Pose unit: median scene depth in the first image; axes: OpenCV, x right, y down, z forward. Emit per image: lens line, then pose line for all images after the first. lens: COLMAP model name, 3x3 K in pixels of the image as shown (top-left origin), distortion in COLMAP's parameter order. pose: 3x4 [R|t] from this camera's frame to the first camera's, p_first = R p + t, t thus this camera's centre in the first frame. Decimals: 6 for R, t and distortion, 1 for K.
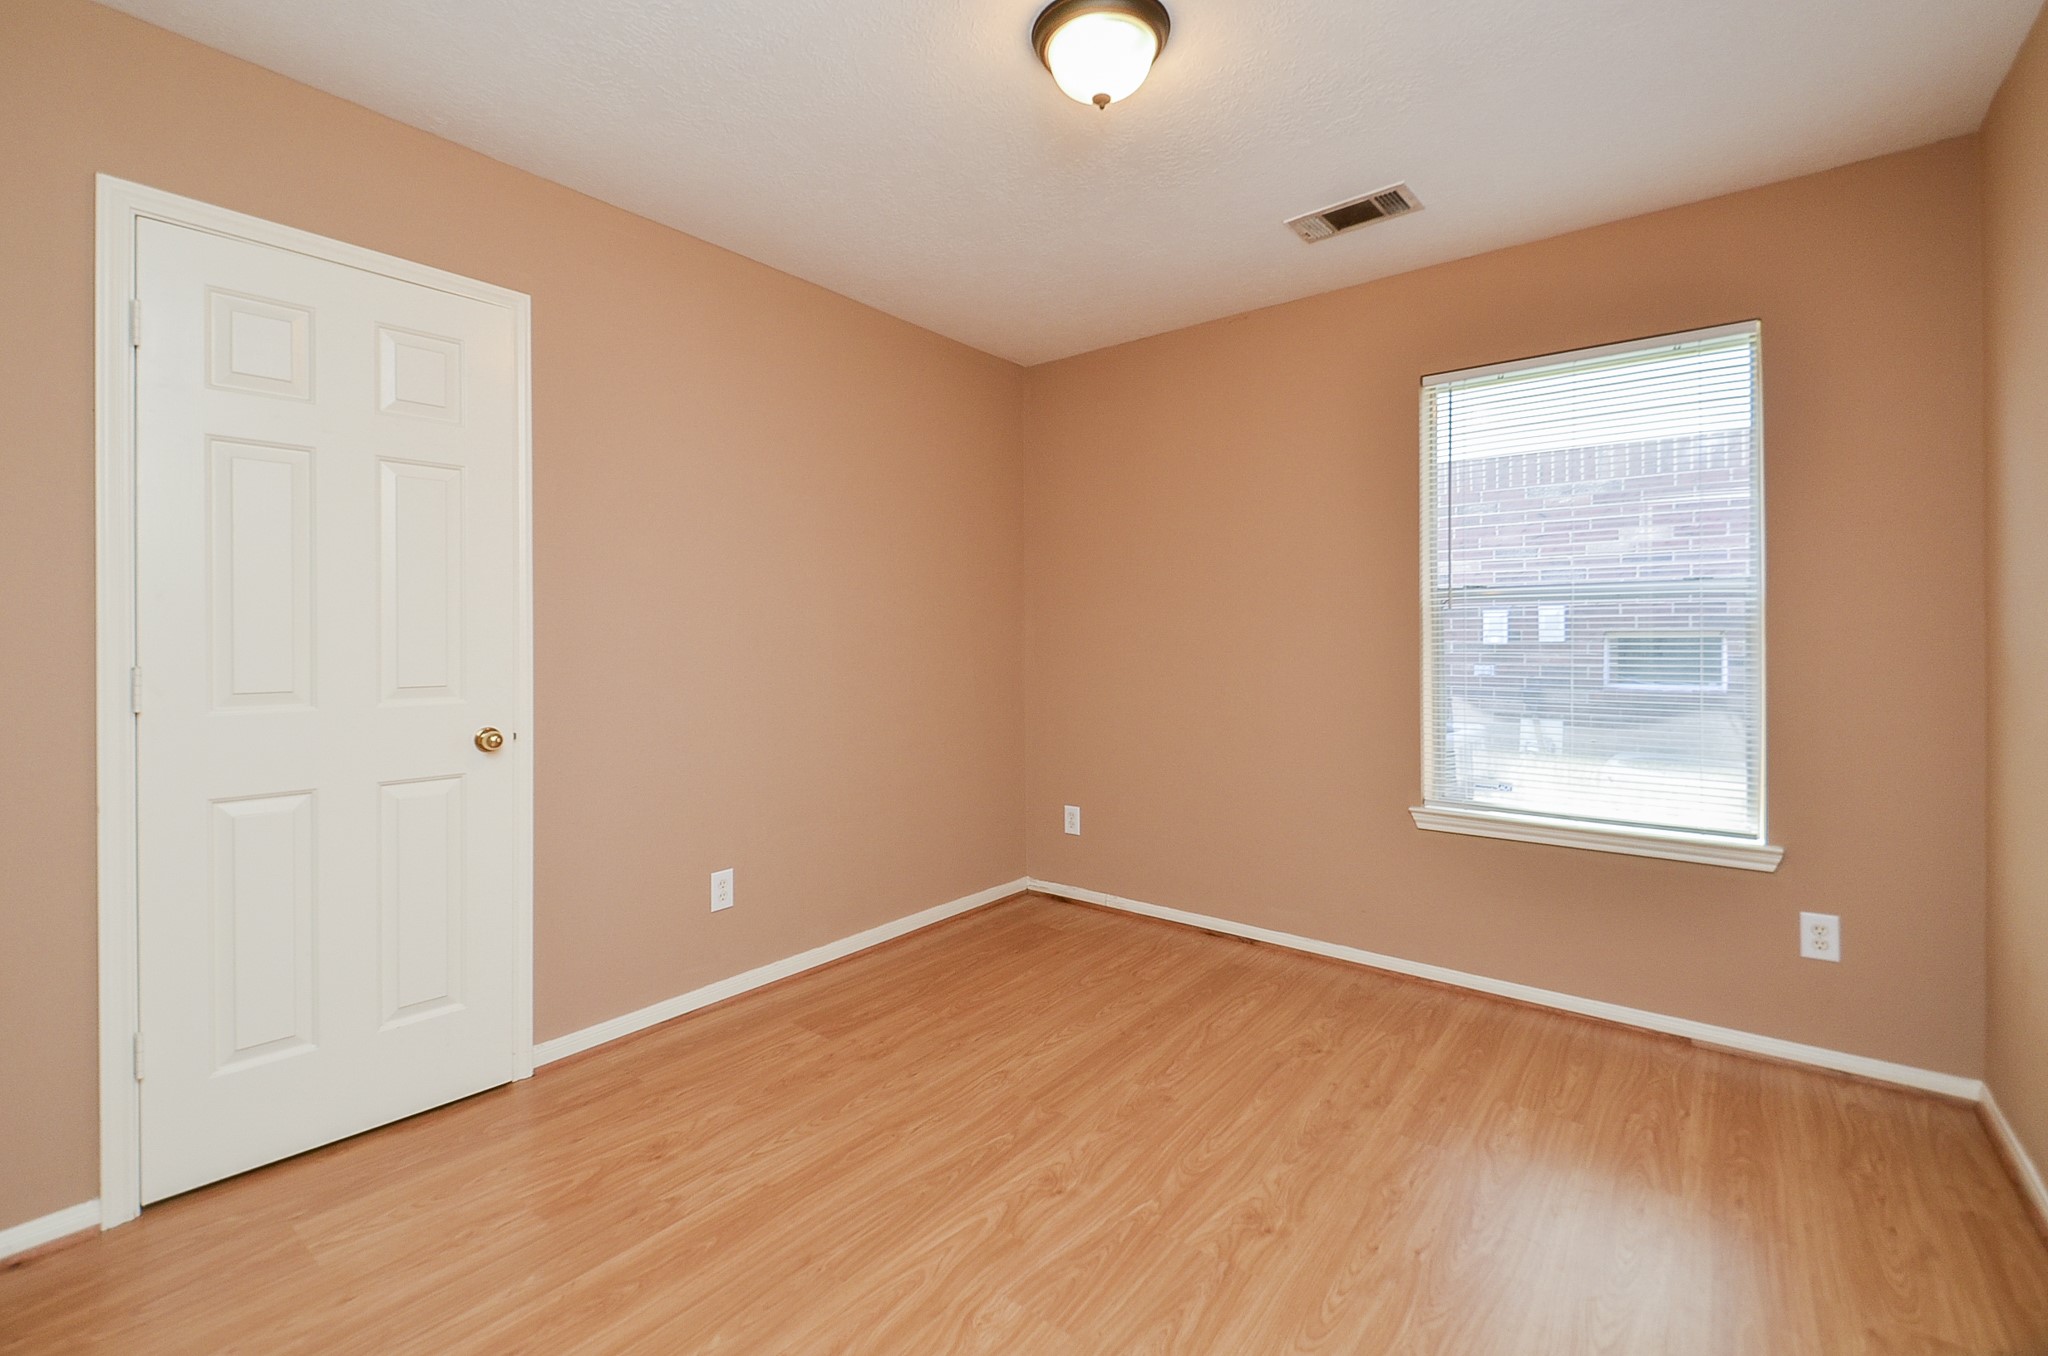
lens RADIAL K [[903.8, 0, 1022.3], [0, 903.8, 651.9], [0, 0, 1]] dist [0.019202, -0.013168]
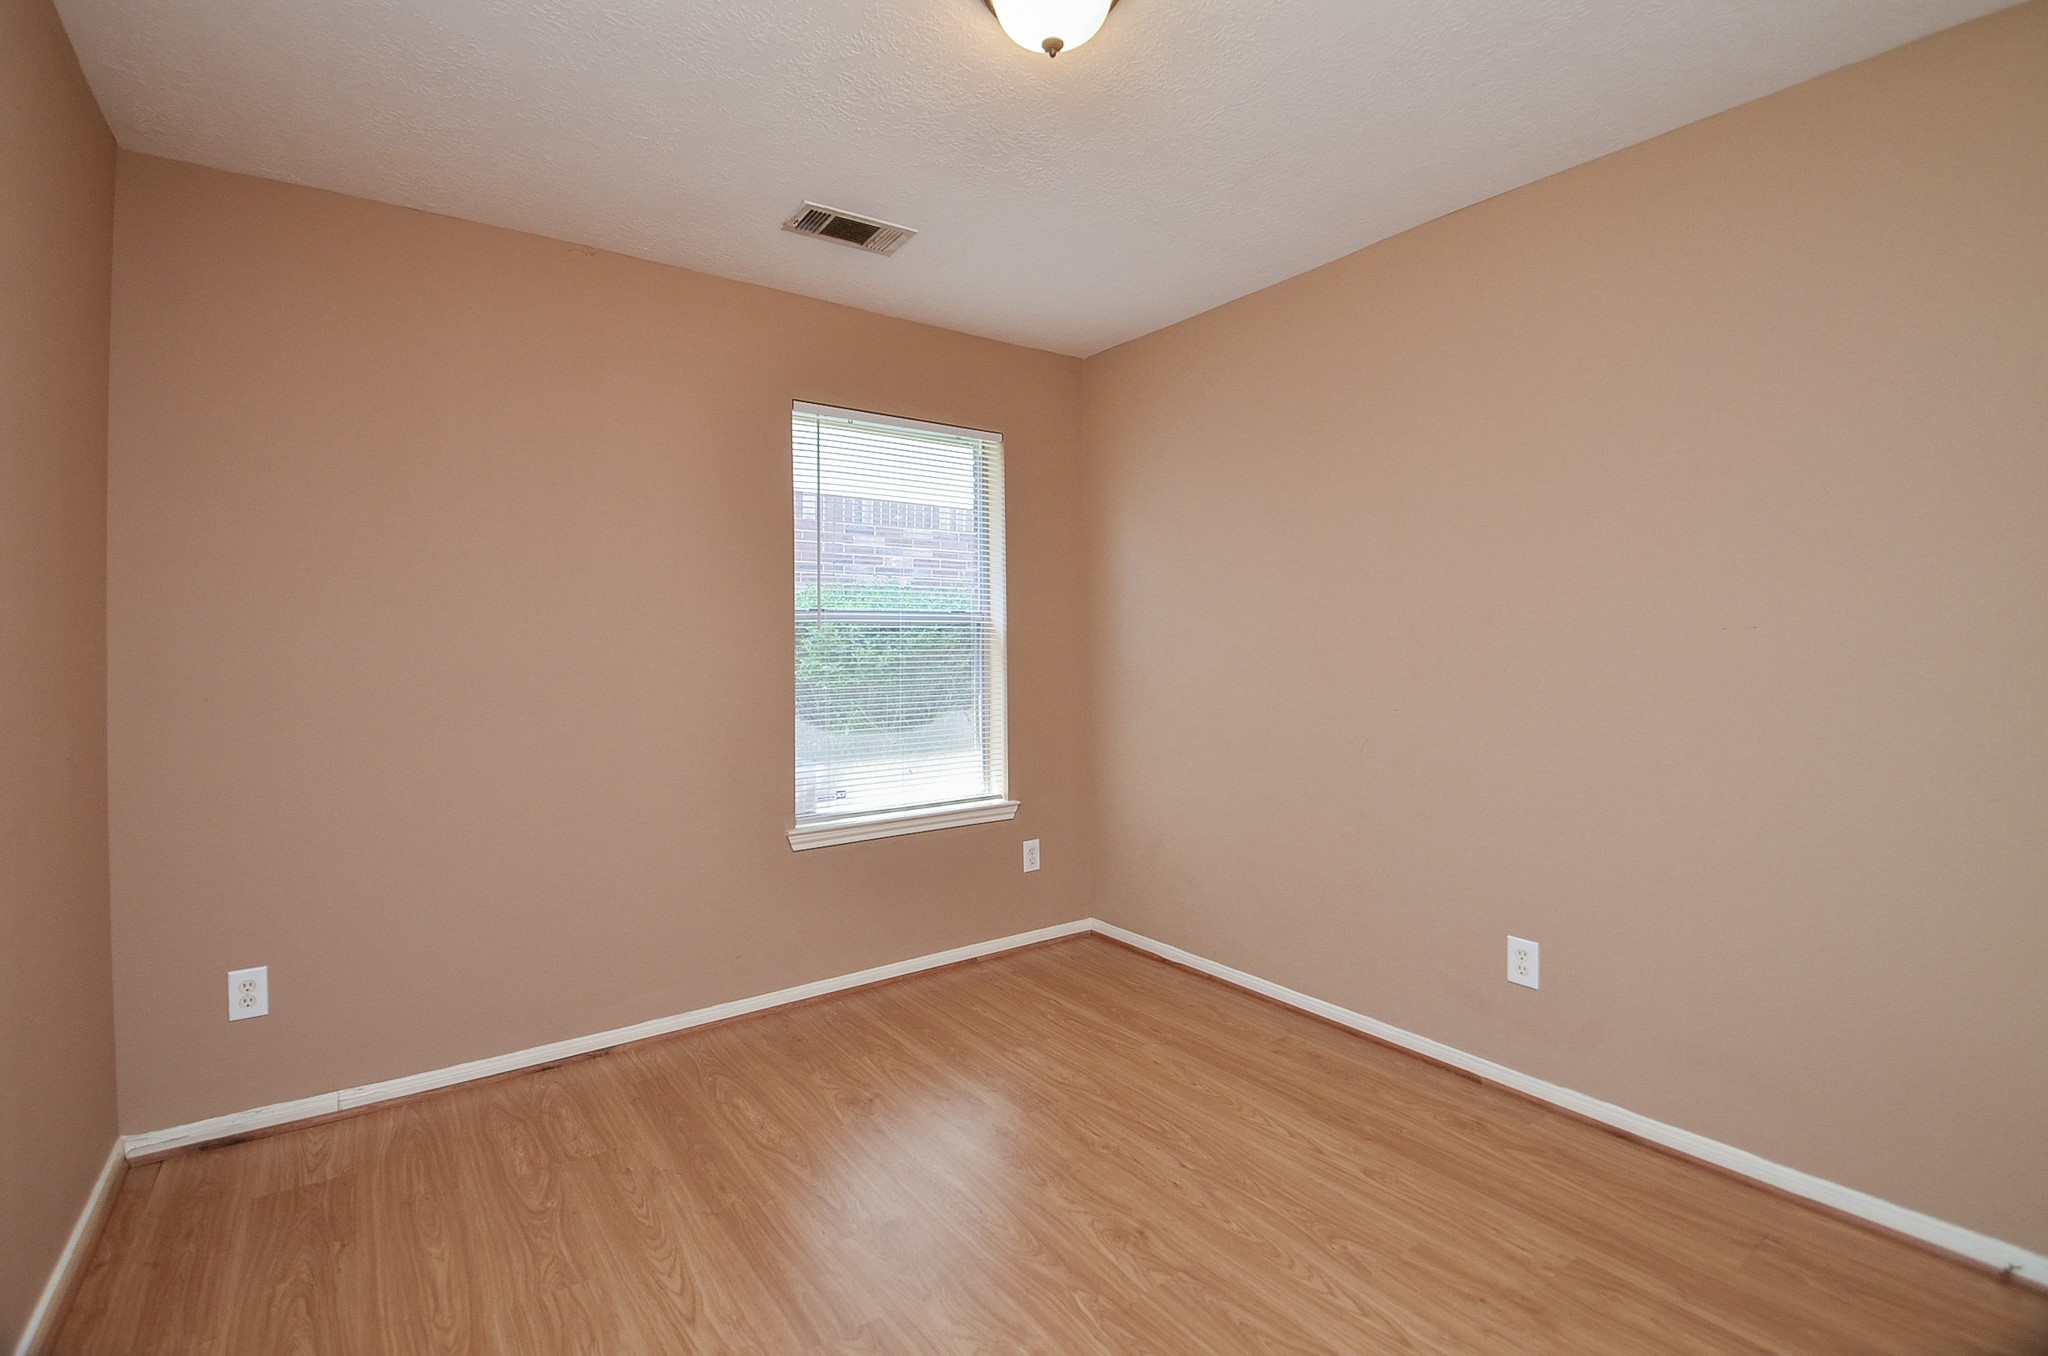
lens RADIAL K [[920.4, 0, 1011.8], [0, 920.4, 639.9], [0, 0, 1]] dist [0.018696, -0.025992]
pose [[0.274473, -0.004593, 0.961584, -0.508598], [0.019146, 0.999816, -0.000689, -0.034661], [-0.961404, 0.018599, 0.274511, 0.530808]]
